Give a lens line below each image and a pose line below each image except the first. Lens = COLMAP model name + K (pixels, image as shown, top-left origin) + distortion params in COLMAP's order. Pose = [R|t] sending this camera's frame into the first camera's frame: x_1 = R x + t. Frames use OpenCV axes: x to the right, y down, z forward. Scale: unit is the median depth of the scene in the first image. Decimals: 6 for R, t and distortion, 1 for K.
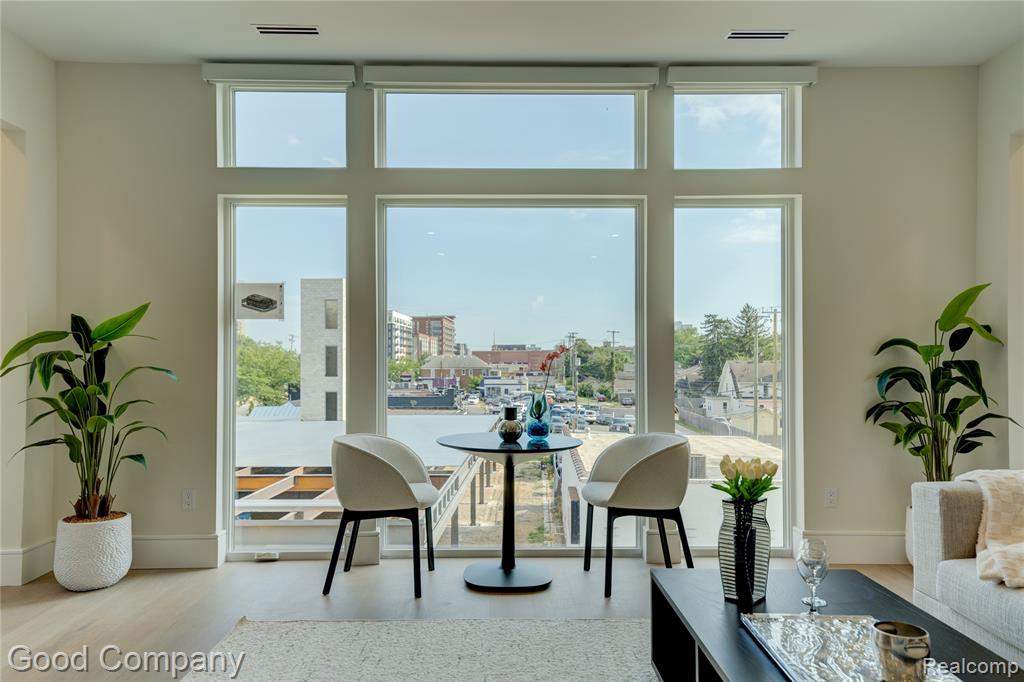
lens RADIAL K [[771.6, 0, 512.0], [0, 771.6, 341.0], [0, 0, 1]] dist [0.025952, -0.000793]
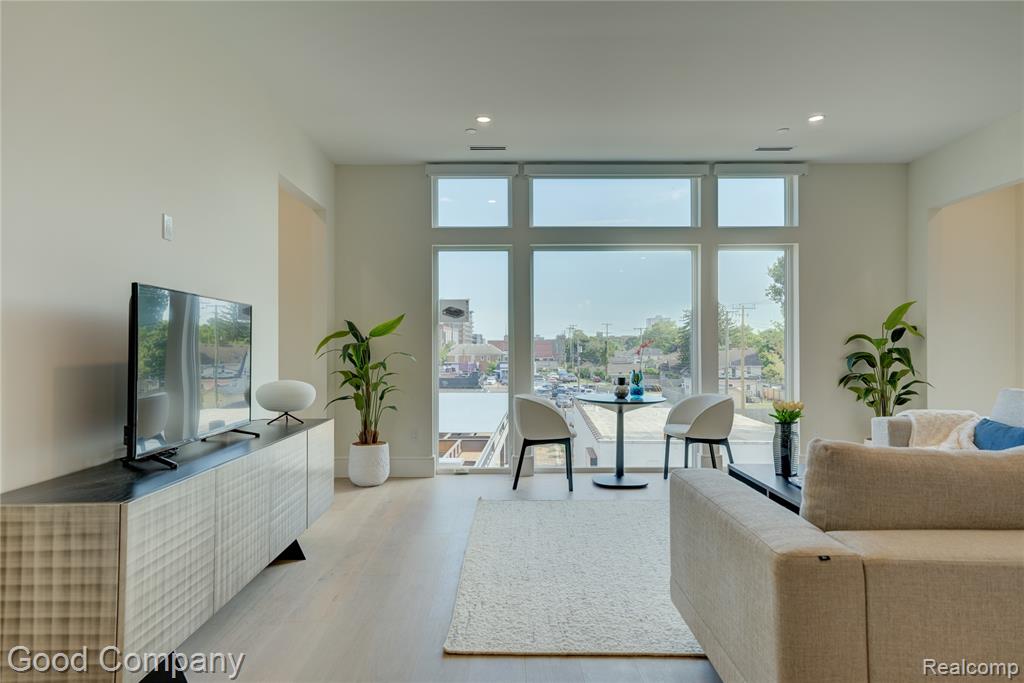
lens RADIAL K [[648.7, 0, 511.8], [0, 648.7, 335.5], [0, 0, 1]] dist [0.001227, 0.001388]
pose [[0.999965, -0.002013, -0.008113, -0.209860], [0.002059, 0.999982, 0.005593, -0.009855], [0.008102, -0.005609, 0.999951, -0.346194]]
